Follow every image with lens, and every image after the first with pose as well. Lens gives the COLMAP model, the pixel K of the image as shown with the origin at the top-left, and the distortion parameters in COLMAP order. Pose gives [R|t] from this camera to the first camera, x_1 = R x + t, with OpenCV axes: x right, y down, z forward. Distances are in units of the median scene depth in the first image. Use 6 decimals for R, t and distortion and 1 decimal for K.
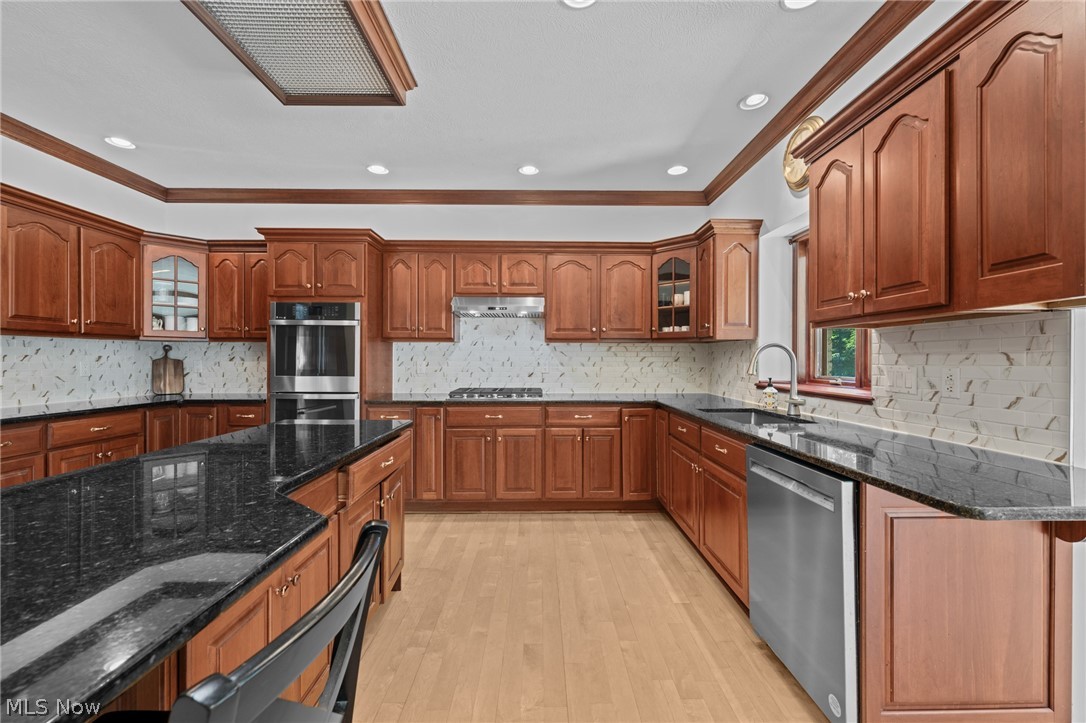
lens RADIAL K [[423.6, 0, 543.3], [0, 423.6, 358.9], [0, 0, 1]] dist [-0.003611, -0.000480]
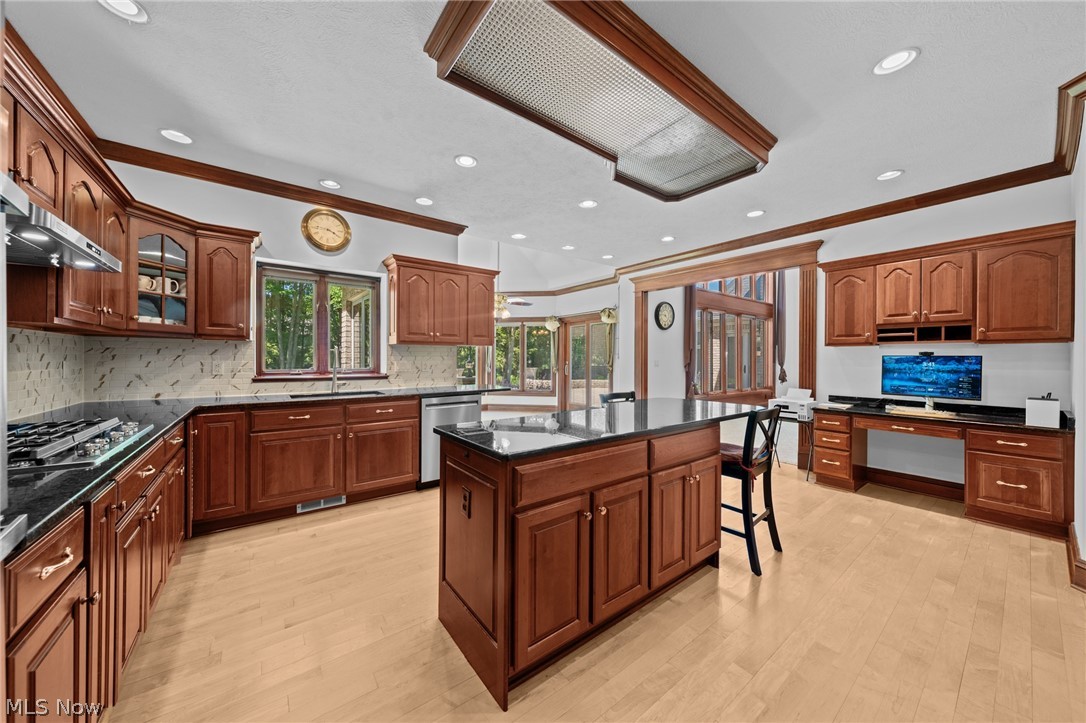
lens RADIAL K [[372.2, 0, 552.3], [0, 372.2, 360.3], [0, 0, 1]] dist [0.000609, 0.000063]
pose [[-0.603256, -0.006170, 0.797524, -0.763251], [-0.003704, 0.999981, 0.004934, -0.000837], [-0.797539, 0.000023, -0.603267, 0.877296]]
